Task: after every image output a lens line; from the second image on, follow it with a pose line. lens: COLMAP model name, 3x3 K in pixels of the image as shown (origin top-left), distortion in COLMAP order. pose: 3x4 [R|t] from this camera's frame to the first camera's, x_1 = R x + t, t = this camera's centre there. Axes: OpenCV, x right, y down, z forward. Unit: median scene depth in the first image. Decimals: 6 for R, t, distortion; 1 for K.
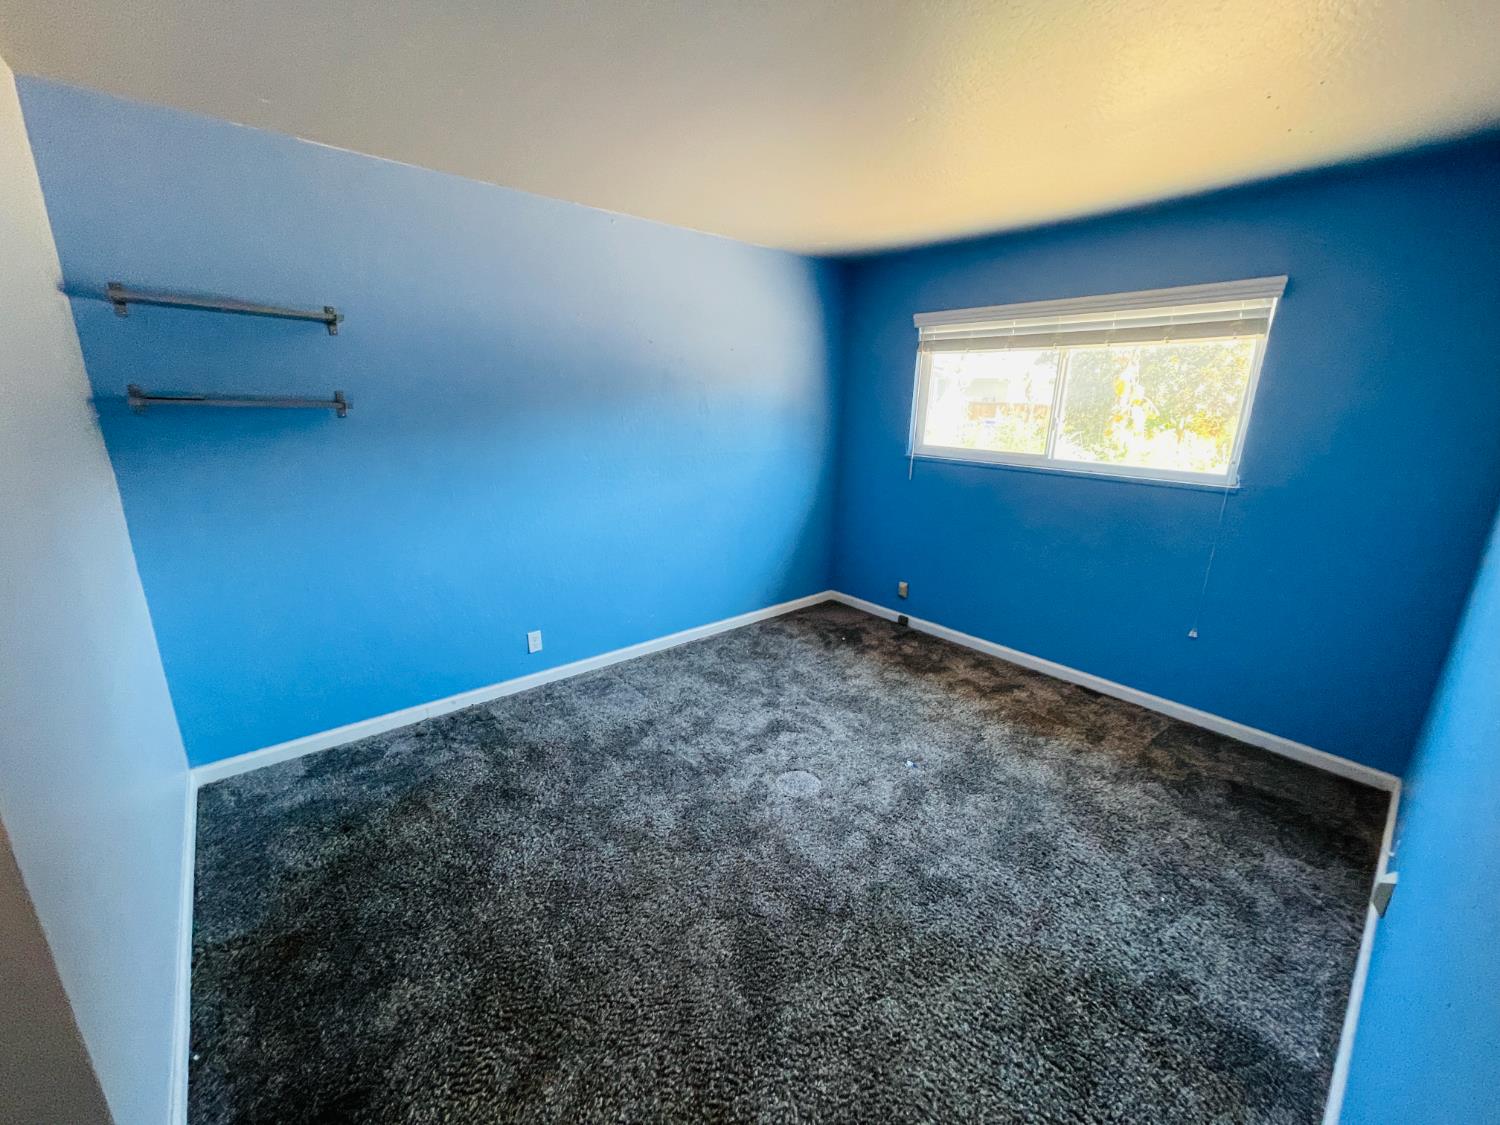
lens RADIAL K [[603.9, 0, 751.0], [0, 603.9, 559.1], [0, 0, 1]] dist [0.000192, 0.000685]
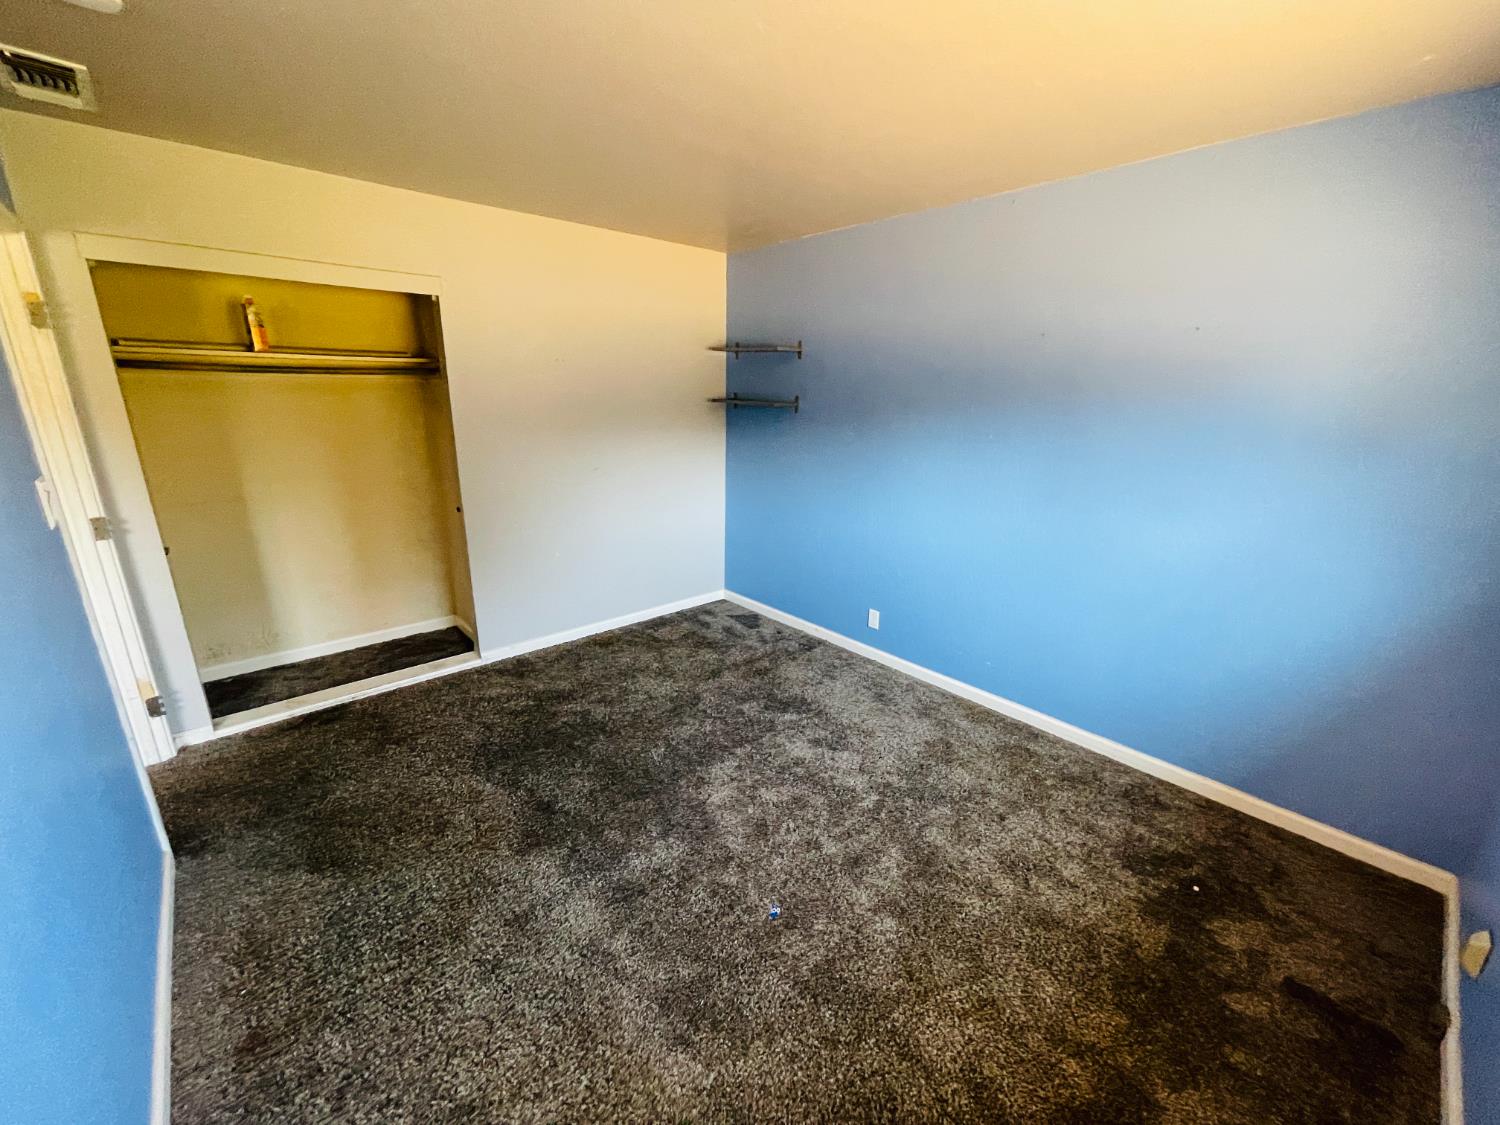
lens RADIAL K [[603.9, 0, 751.0], [0, 603.9, 559.1], [0, 0, 1]] dist [0.000192, 0.000685]
pose [[0.029119, 0.260134, -0.965133, 0.674593], [-0.280755, 0.928803, 0.241871, -0.169719], [0.959338, 0.263923, 0.100080, 0.633461]]
